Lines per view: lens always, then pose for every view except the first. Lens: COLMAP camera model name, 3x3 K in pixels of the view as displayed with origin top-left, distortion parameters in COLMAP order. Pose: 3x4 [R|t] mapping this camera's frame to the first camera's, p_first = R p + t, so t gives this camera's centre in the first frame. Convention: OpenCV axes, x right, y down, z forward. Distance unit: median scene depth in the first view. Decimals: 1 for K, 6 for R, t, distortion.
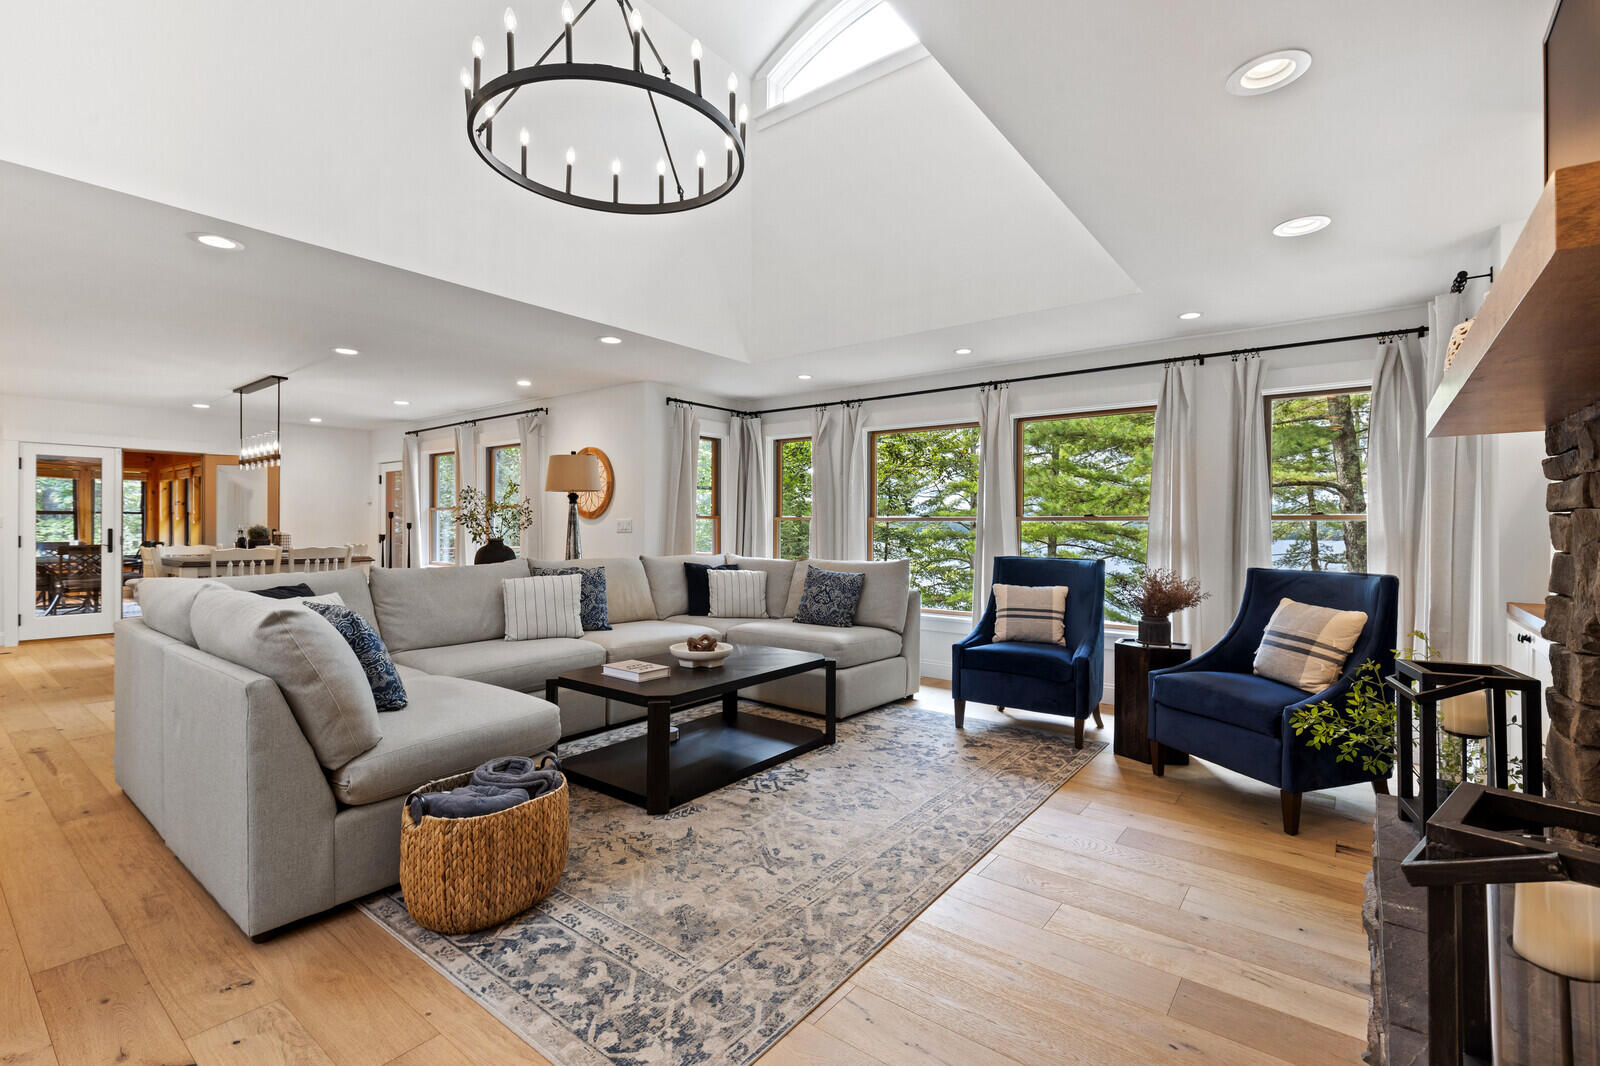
lens RADIAL K [[729.0, 0, 796.3], [0, 729.0, 524.0], [0, 0, 1]] dist [-0.001474, -0.000848]
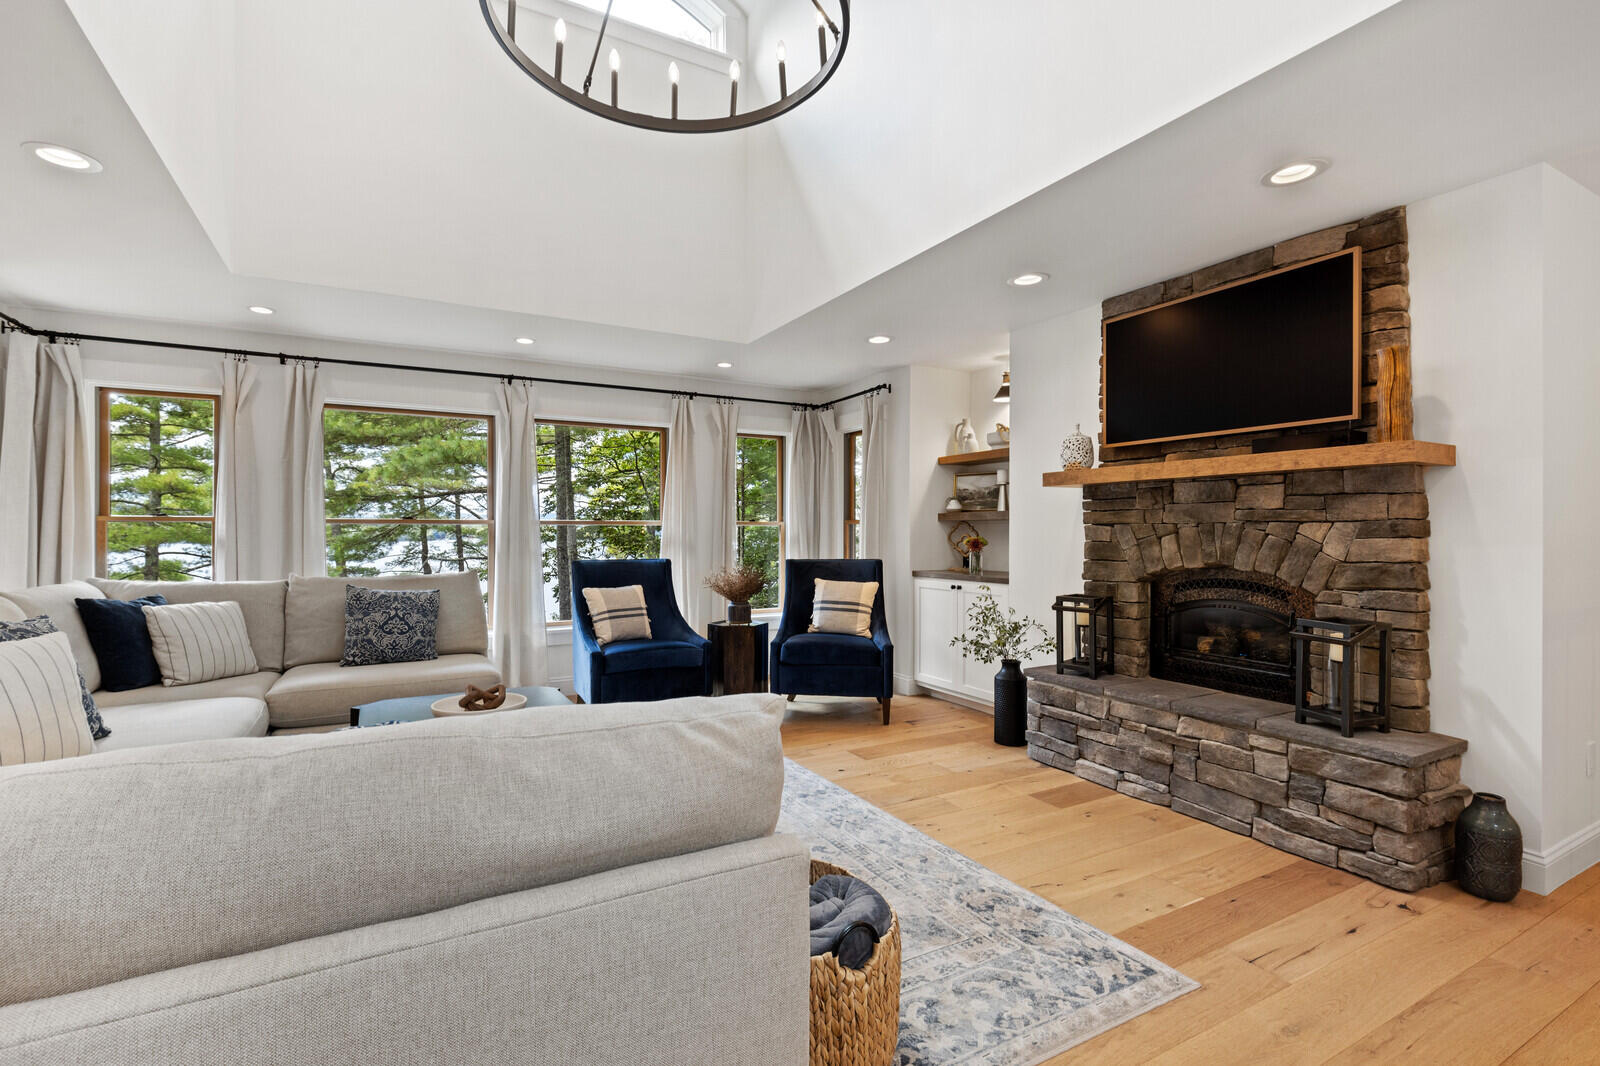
lens RADIAL K [[729.0, 0, 786.6], [0, 729.0, 532.2], [0, 0, 1]] dist [-0.001474, -0.000848]
pose [[0.391661, -0.005801, 0.920091, -0.728052], [-0.001844, 0.999973, 0.007090, -0.001998], [-0.920108, -0.004474, 0.391640, 0.492007]]
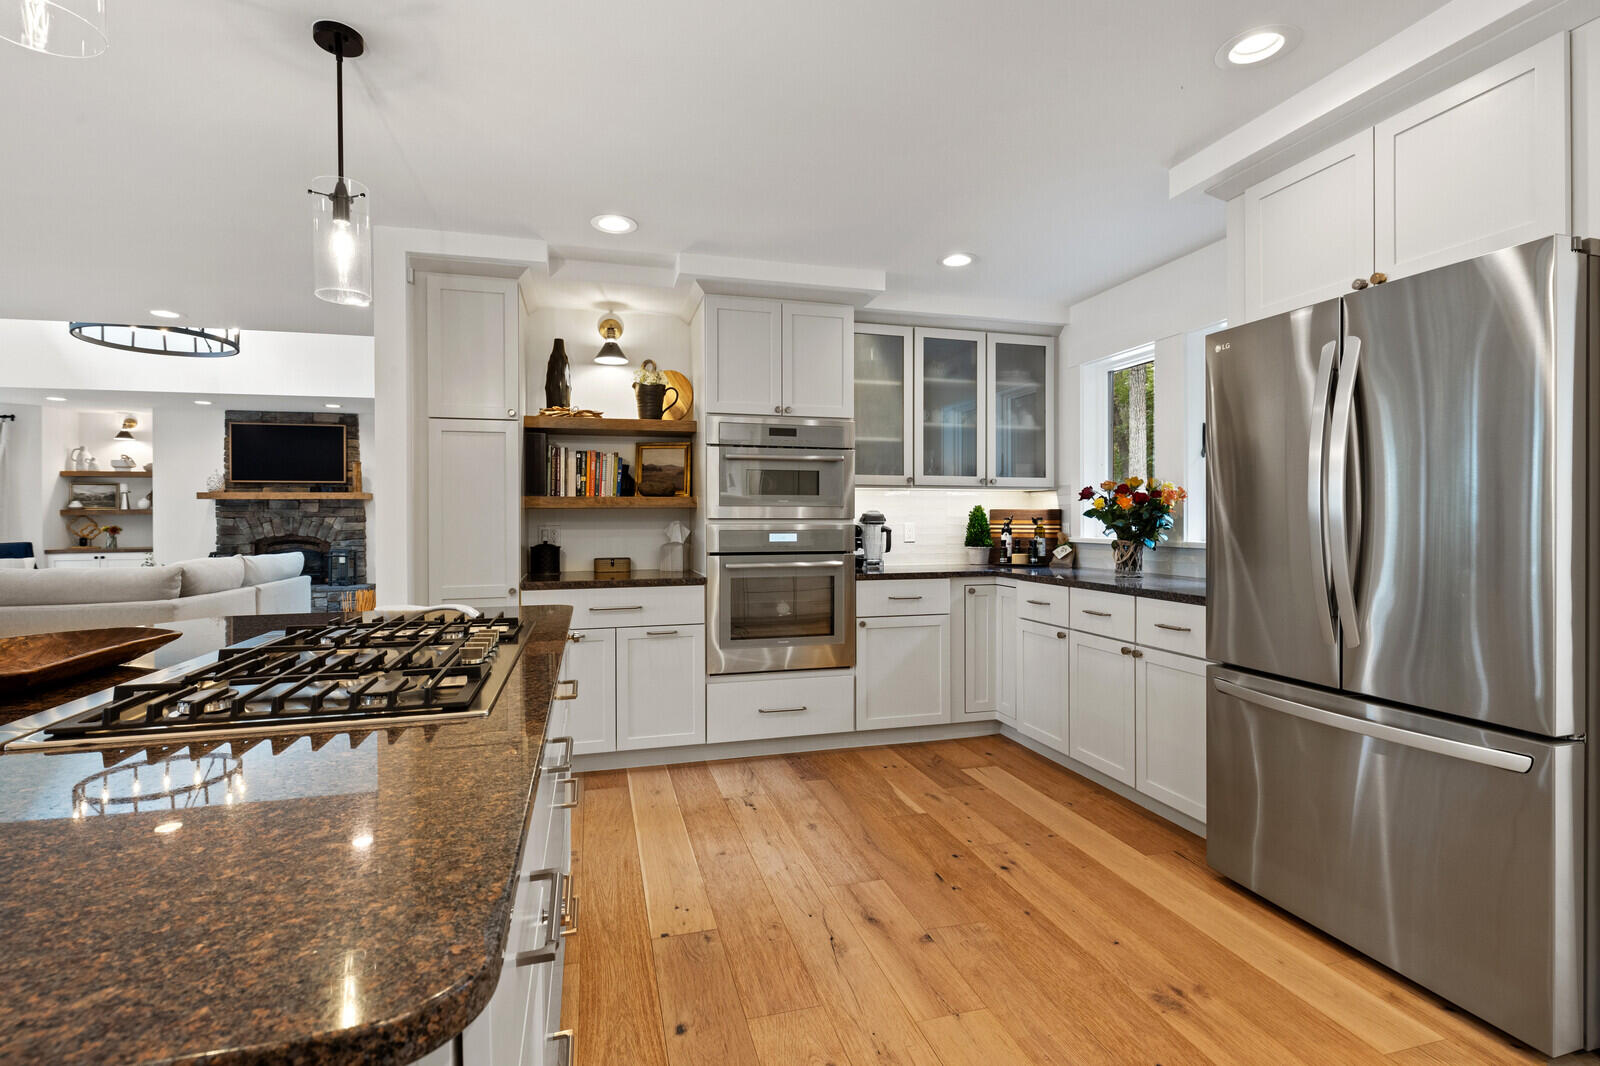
lens RADIAL K [[729.0, 0, 790.2], [0, 729.0, 514.8], [0, 0, 1]] dist [-0.001474, -0.000848]
pose [[-0.800063, 0.001491, 0.599914, -2.412701], [0.001063, 0.999999, -0.001068, -0.012855], [-0.599915, -0.000217, -0.800064, 1.296343]]
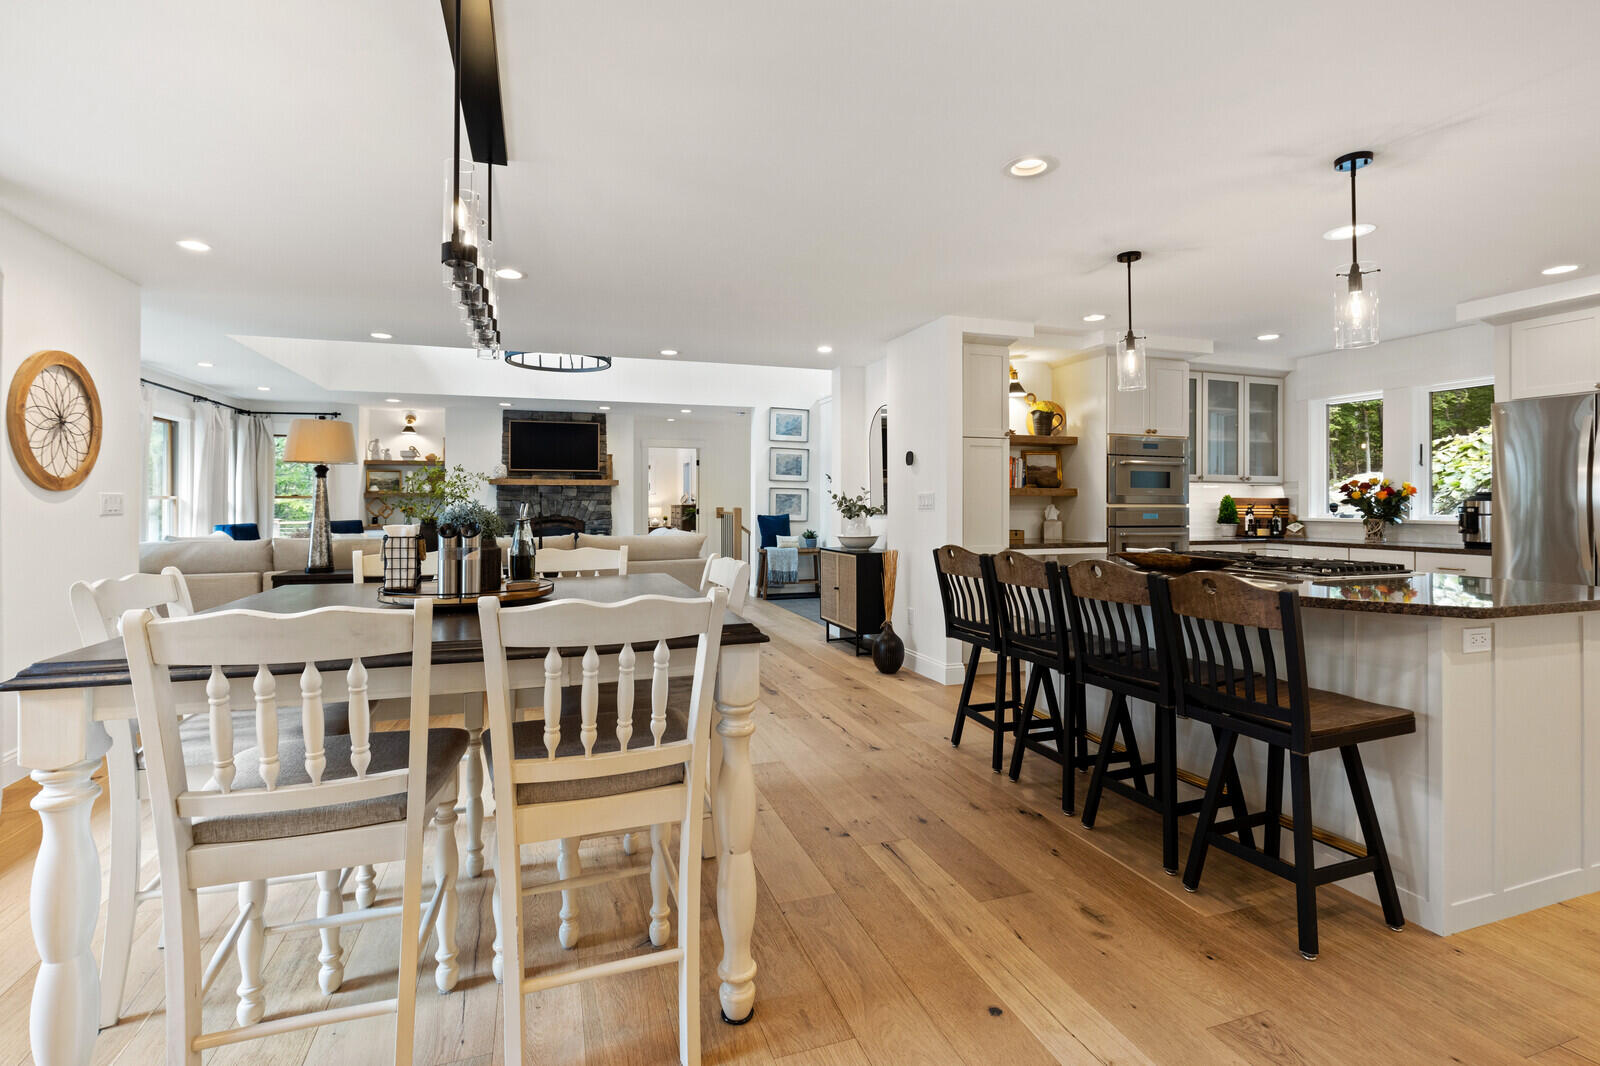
lens RADIAL K [[729.0, 0, 784.1], [0, 729.0, 499.8], [0, 0, 1]] dist [-0.001474, -0.000848]
pose [[-0.832853, -0.002832, 0.553488, -1.969470], [-0.004185, 0.999991, -0.001181, -0.011793], [-0.553479, -0.003300, -0.832856, 2.264884]]
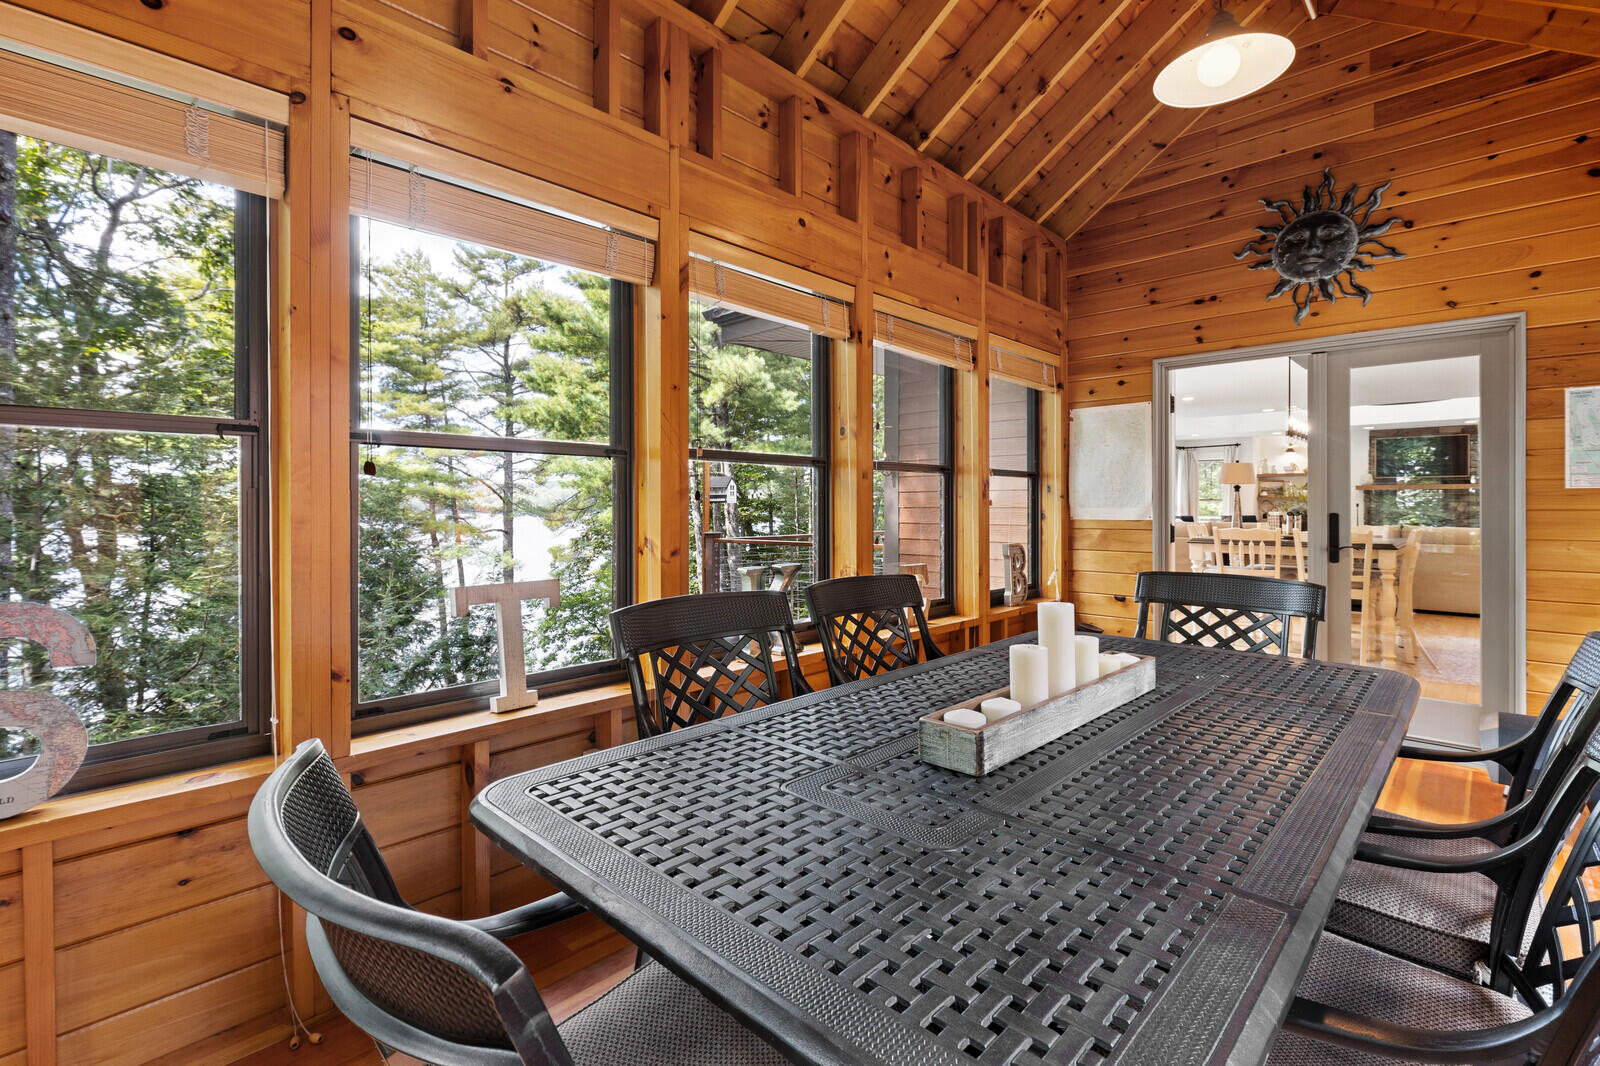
lens RADIAL K [[729.0, 0, 790.9], [0, 729.0, 502.7], [0, 0, 1]] dist [-0.001474, -0.000848]
pose [[0.102686, -0.006698, 0.994691, -3.379004], [-0.000337, 0.999977, 0.006768, -0.028282], [-0.994714, -0.001030, 0.102682, 2.991738]]
